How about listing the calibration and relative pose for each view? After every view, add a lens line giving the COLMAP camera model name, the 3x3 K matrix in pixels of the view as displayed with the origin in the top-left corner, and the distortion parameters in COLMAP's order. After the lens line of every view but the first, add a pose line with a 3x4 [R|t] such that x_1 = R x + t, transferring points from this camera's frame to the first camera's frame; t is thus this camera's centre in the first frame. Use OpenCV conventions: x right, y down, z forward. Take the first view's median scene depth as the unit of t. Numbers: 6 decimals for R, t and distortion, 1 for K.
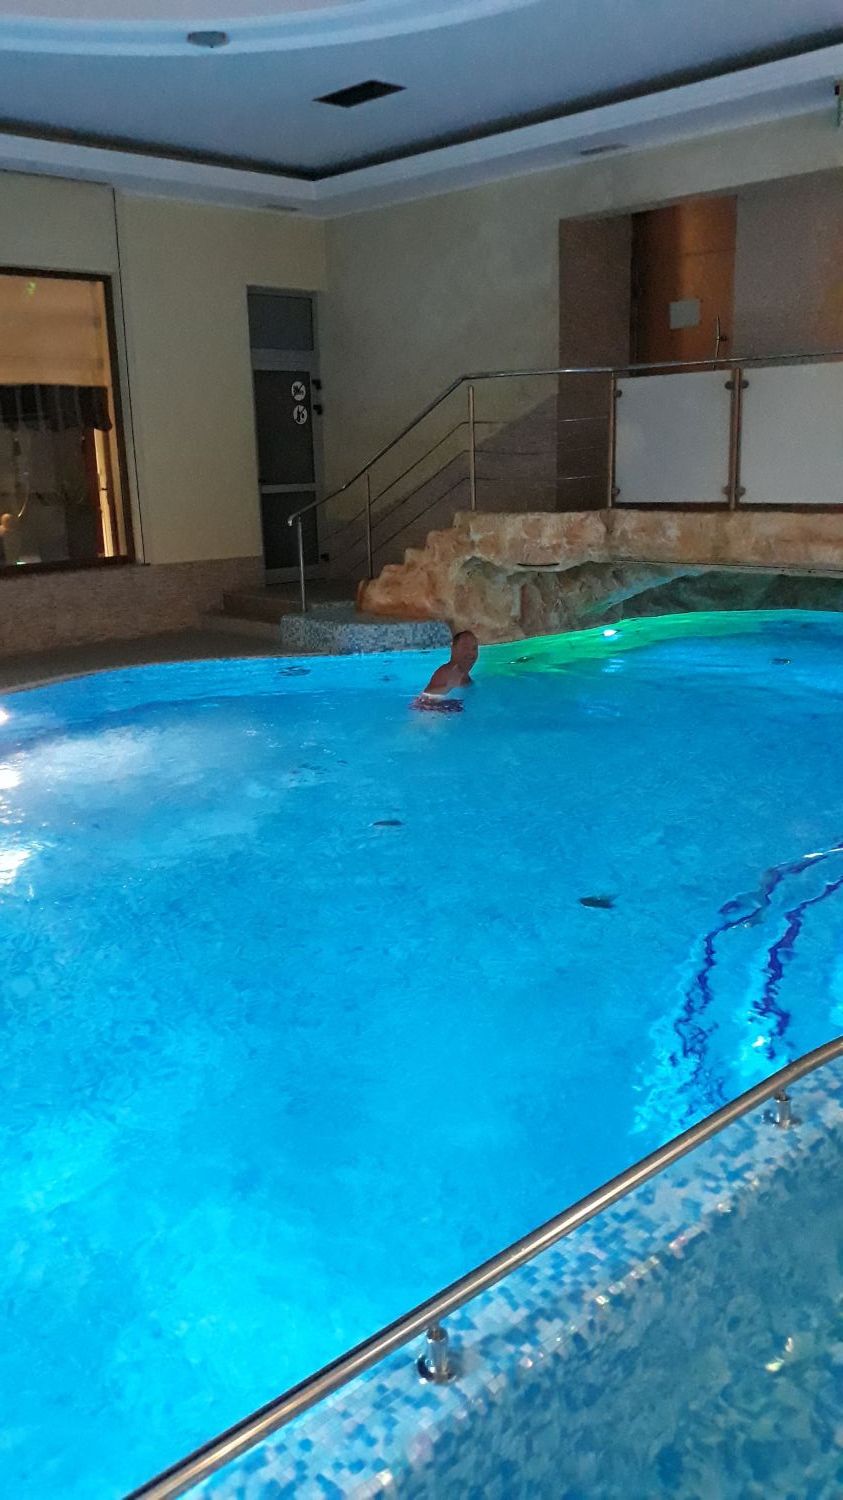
lens RADIAL K [[1233.8, 0, 428.0], [0, 1233.8, 810.8], [0, 0, 1]] dist [0.054190, -0.125372]
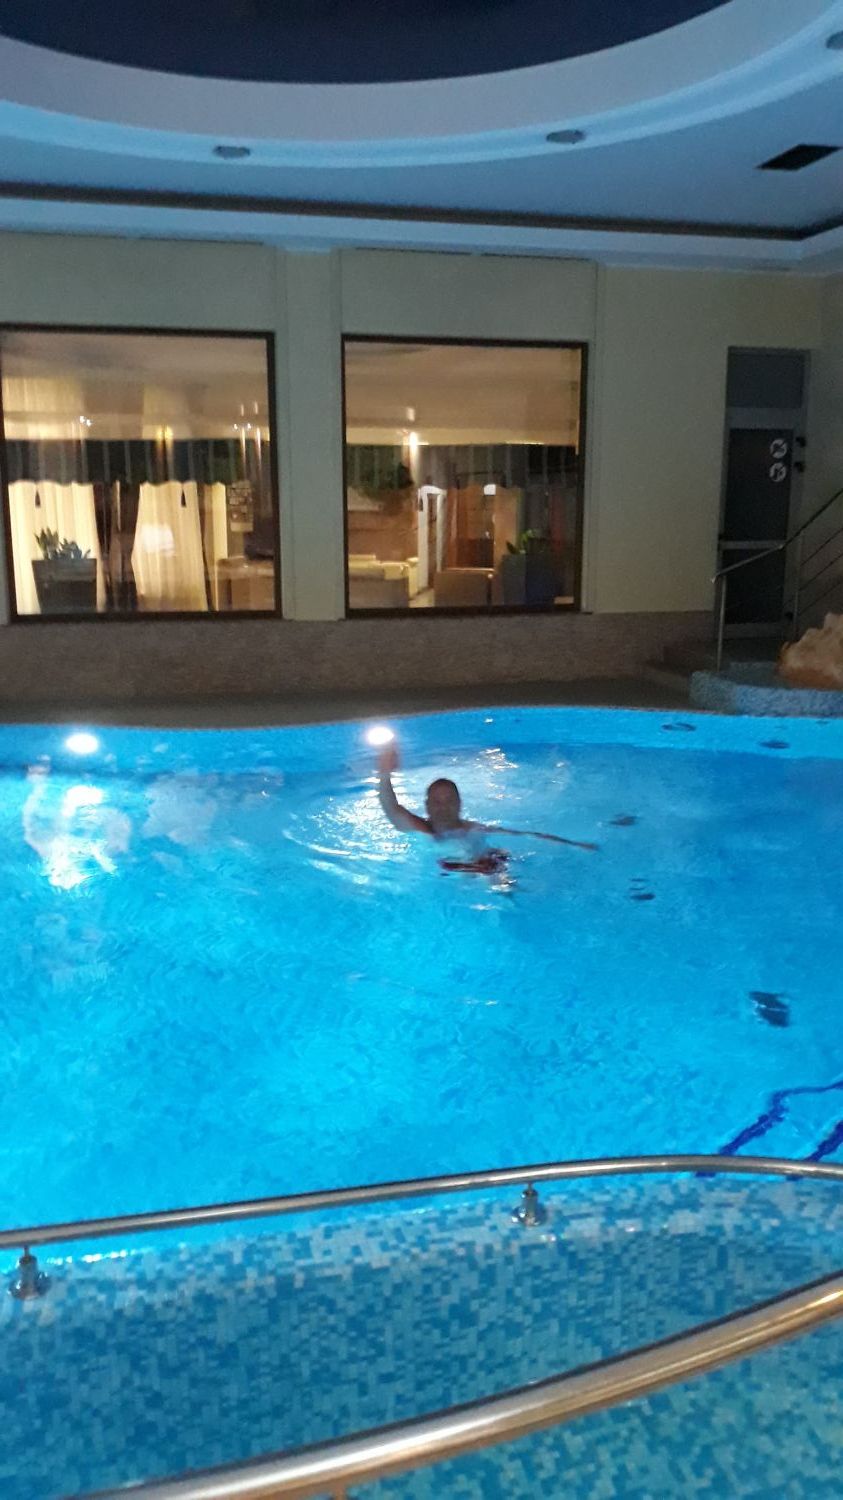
lens RADIAL K [[1233.8, 0, 428.0], [0, 1233.8, 810.8], [0, 0, 1]] dist [0.054190, -0.125372]
pose [[0.870703, 0.139568, -0.471591, 0.194938], [-0.153909, 0.988051, 0.008251, -0.021668], [0.467107, 0.065398, 0.881779, 0.017731]]
